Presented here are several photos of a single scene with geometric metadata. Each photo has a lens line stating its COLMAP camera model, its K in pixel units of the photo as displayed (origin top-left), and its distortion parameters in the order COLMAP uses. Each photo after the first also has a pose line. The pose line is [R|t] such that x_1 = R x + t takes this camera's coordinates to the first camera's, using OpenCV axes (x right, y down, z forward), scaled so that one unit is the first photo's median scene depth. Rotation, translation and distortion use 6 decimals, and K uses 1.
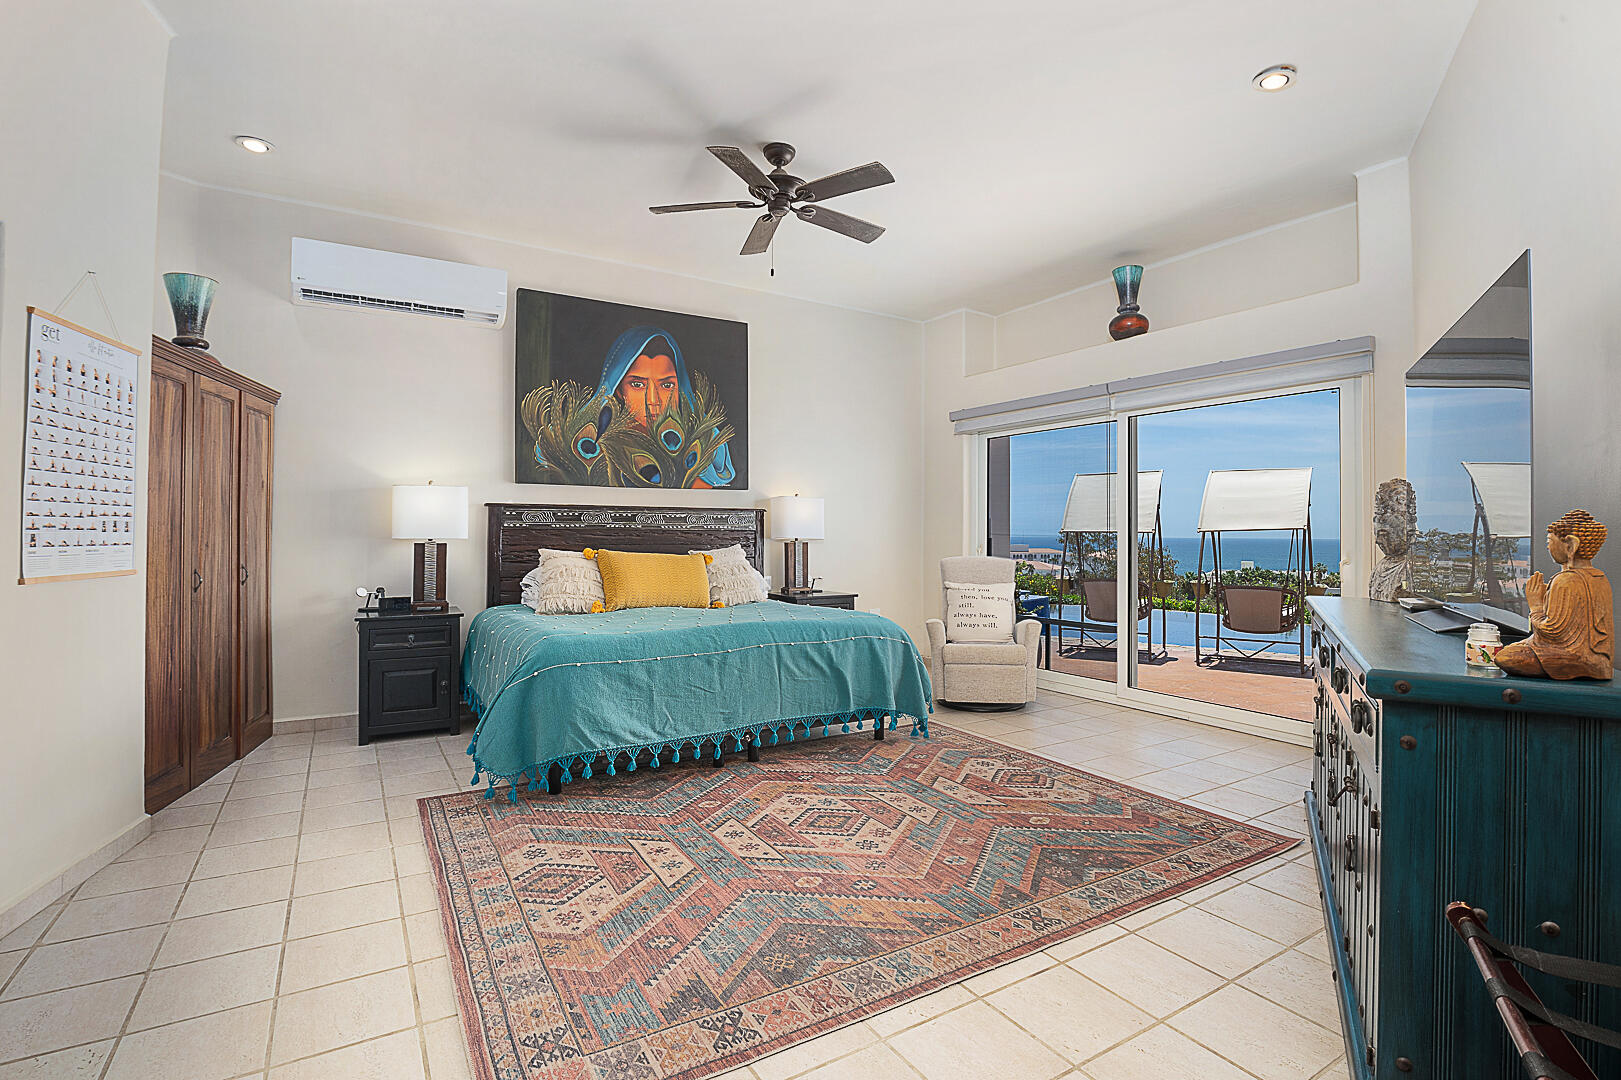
lens RADIAL K [[751.0, 0, 811.8], [0, 751.0, 526.3], [0, 0, 1]] dist [-0.027666, 0.000959]
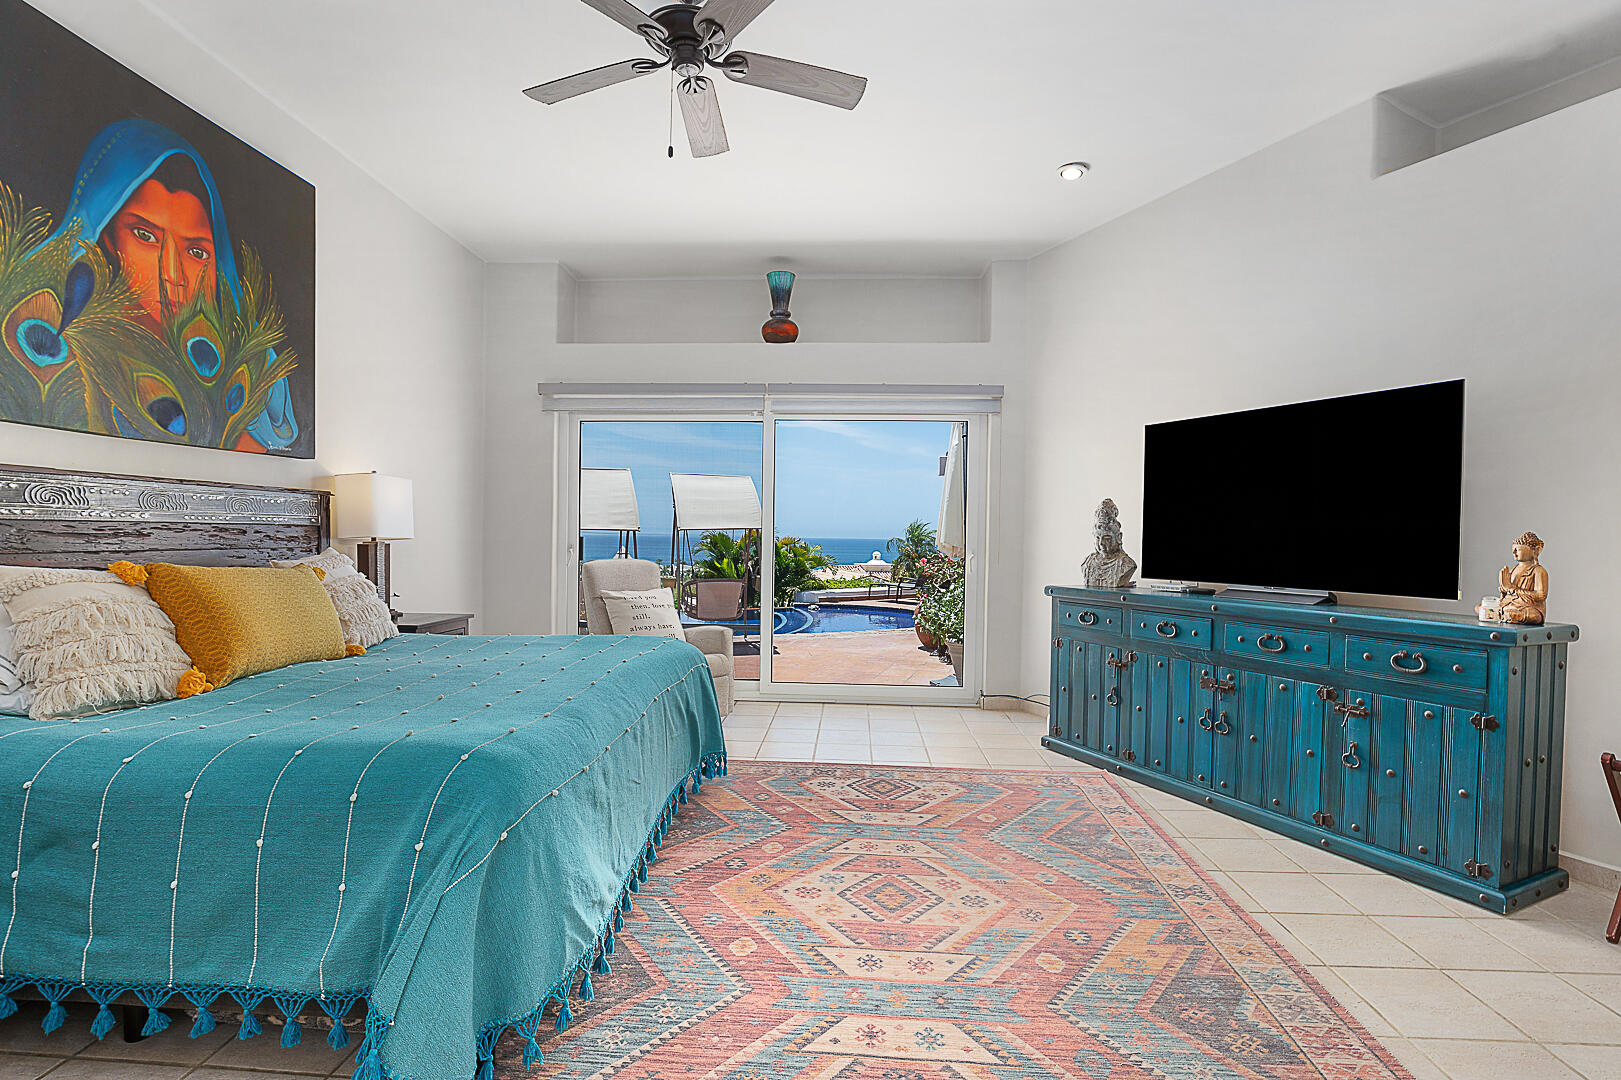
lens RADIAL K [[751.0, 0, 810.8], [0, 751.0, 550.5], [0, 0, 1]] dist [-0.027666, 0.000959]
pose [[0.587318, -0.013394, 0.809245, -0.386732], [-0.017788, 0.999408, 0.029452, 0.001250], [-0.809161, -0.031692, 0.586732, 0.354468]]
